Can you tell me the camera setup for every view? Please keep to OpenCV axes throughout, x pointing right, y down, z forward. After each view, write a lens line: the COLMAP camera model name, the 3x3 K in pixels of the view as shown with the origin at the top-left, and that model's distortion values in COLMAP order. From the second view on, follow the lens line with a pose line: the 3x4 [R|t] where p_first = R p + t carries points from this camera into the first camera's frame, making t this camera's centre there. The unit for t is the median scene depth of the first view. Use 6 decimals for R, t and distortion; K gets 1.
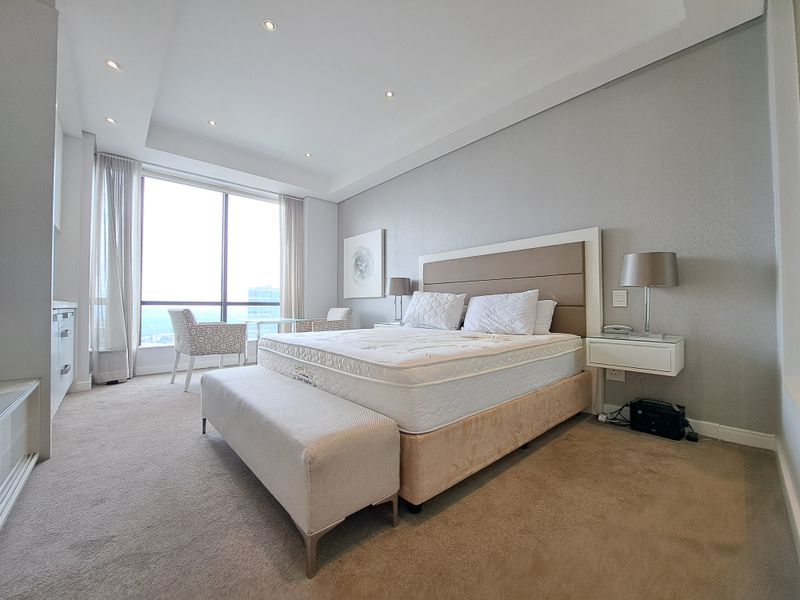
lens RADIAL K [[320.3, 0, 393.3], [0, 320.3, 300.5], [0, 0, 1]] dist [-0.015378, -0.000466]
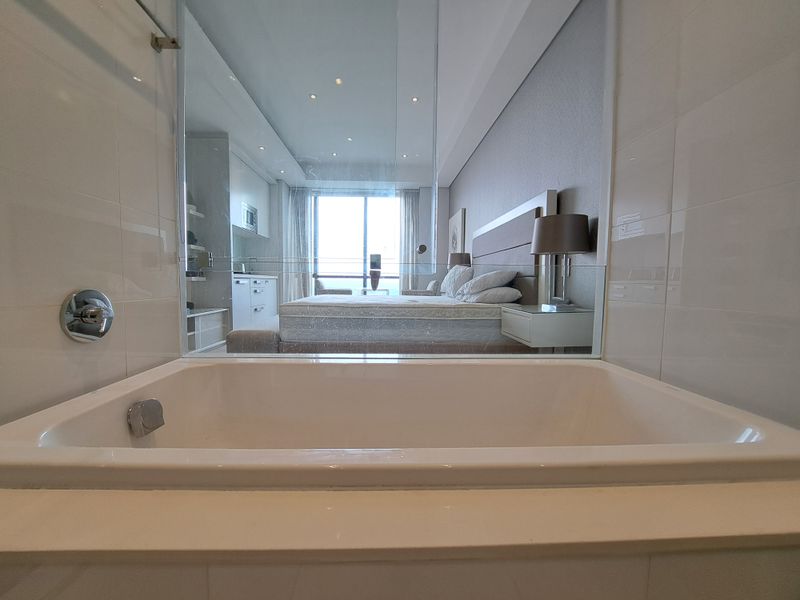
lens RADIAL K [[320.3, 0, 393.3], [0, 320.3, 300.5], [0, 0, 1]] dist [-0.015378, -0.000466]
pose [[0.773676, 0.043597, -0.632080, 0.590519], [0.002931, 0.997373, 0.072379, 0.014071], [0.633575, -0.057851, 0.771515, -0.011317]]
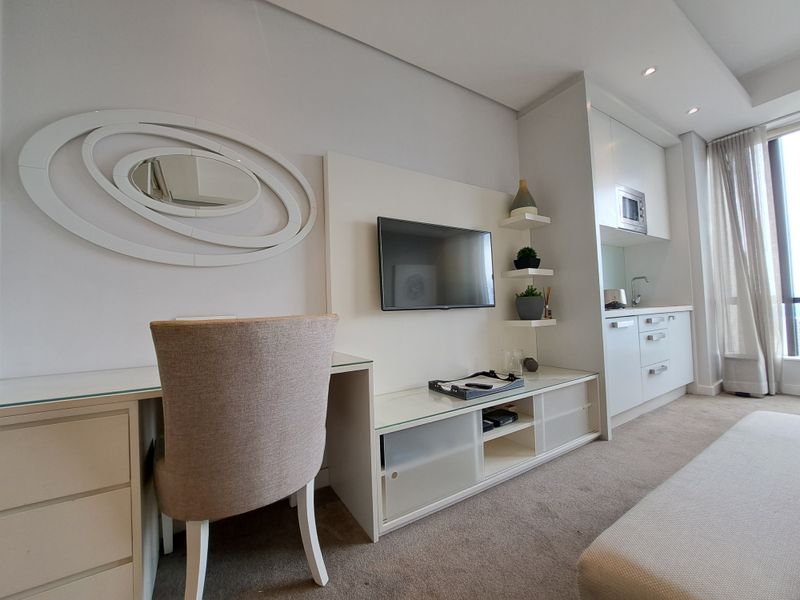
lens RADIAL K [[320.3, 0, 393.3], [0, 320.3, 300.5], [0, 0, 1]] dist [-0.015378, -0.000466]
pose [[-0.170888, -0.028807, -0.984869, 0.129443], [0.053779, 0.997810, -0.038517, -0.016980], [0.983822, -0.059547, -0.168965, 0.200954]]
